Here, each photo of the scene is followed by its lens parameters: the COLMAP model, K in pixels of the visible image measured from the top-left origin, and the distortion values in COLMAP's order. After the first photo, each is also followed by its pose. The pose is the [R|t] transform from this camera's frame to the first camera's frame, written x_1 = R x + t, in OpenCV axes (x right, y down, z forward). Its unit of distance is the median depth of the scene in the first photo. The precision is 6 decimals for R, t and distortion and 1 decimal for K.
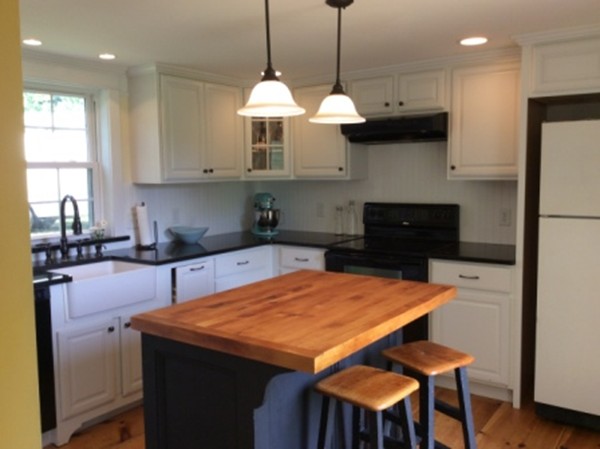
lens RADIAL K [[548.2, 0, 309.8], [0, 548.2, 224.0], [0, 0, 1]] dist [0.128025, -0.225851]
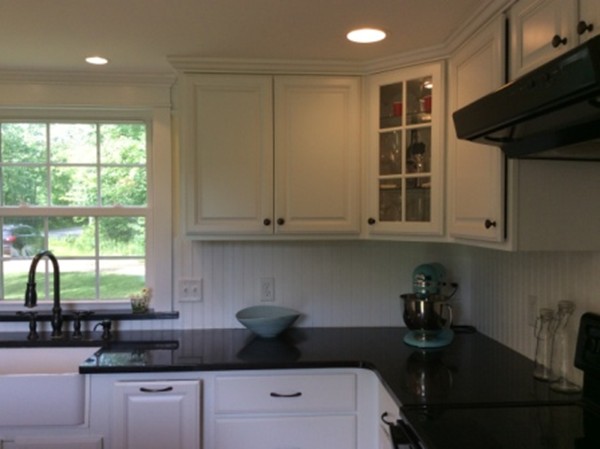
lens RADIAL K [[565.0, 0, 300.1], [0, 565.0, 214.1], [0, 0, 1]] dist [0.004344, 0.003284]
pose [[0.622910, 0.010540, -0.782222, 0.336087], [-0.088964, 0.994377, -0.057447, -0.077846], [0.777218, 0.105374, 0.620345, 0.695632]]
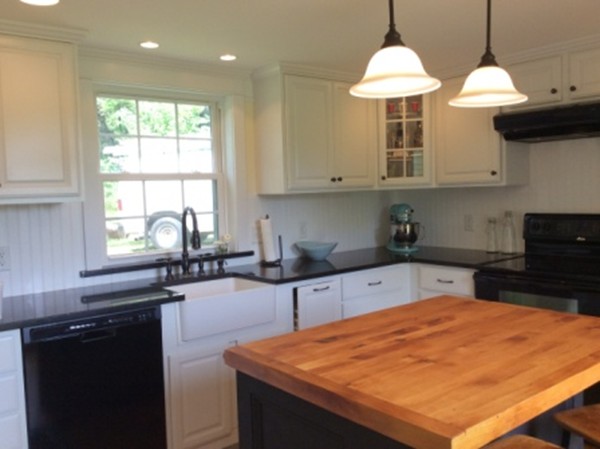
lens RADIAL K [[548.2, 0, 309.8], [0, 548.2, 224.0], [0, 0, 1]] dist [0.128025, -0.225851]
pose [[0.964752, -0.003953, -0.263132, 0.009643], [-0.003725, 0.999582, -0.028677, 0.002182], [0.263135, 0.028646, 0.964334, 0.136601]]
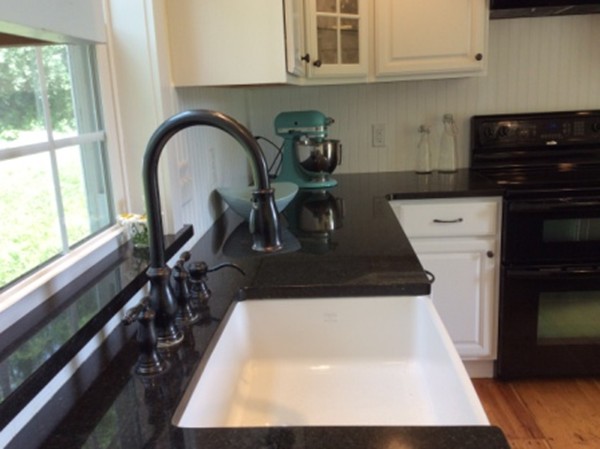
lens RADIAL K [[548.2, 0, 309.8], [0, 548.2, 224.0], [0, 0, 1]] dist [0.128025, -0.225851]
pose [[0.841258, -0.149784, 0.519471, -0.476949], [0.089238, 0.986146, 0.139829, -0.026968], [-0.533219, -0.071276, 0.842969, 0.654210]]
